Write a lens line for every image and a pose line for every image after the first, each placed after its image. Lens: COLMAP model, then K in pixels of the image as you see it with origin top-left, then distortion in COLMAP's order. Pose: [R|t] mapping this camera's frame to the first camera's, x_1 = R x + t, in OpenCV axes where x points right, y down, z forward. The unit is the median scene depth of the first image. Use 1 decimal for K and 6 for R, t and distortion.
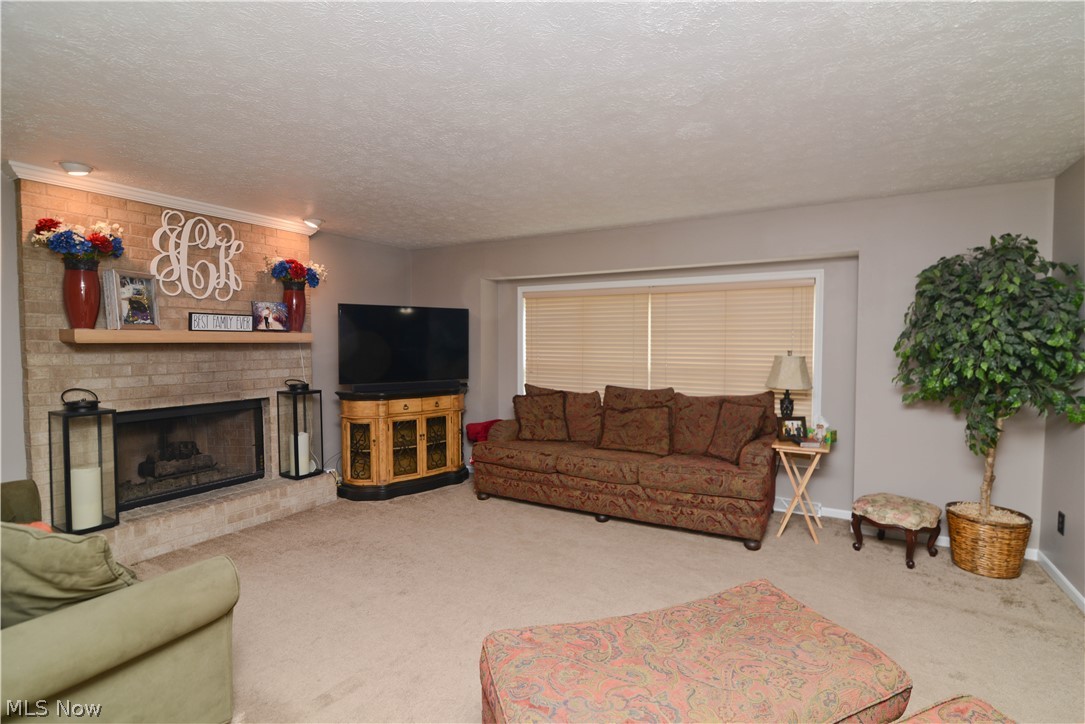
lens RADIAL K [[518.0, 0, 561.7], [0, 518.0, 365.0], [0, 0, 1]] dist [-0.014276, -0.000039]
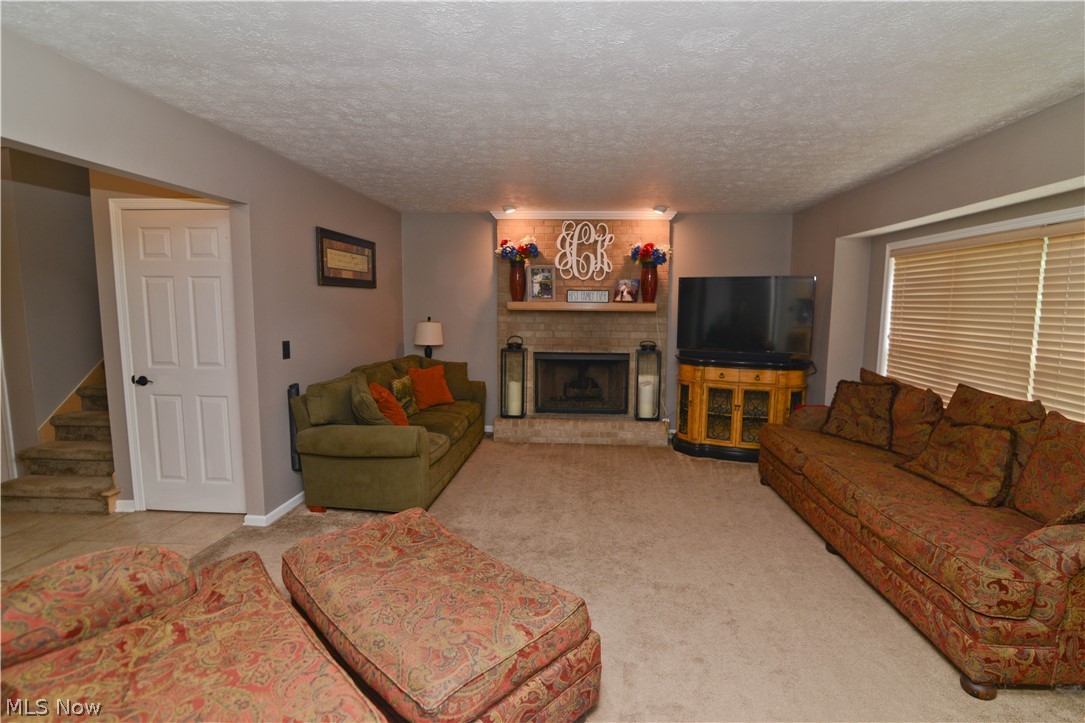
lens RADIAL K [[518.0, 0, 561.7], [0, 518.0, 364.5], [0, 0, 1]] dist [-0.014276, -0.000039]
pose [[0.420609, 0.109416, -0.900620, 0.570215], [-0.049428, 0.993990, 0.097675, -0.029740], [0.905895, 0.003433, 0.423489, 0.314056]]
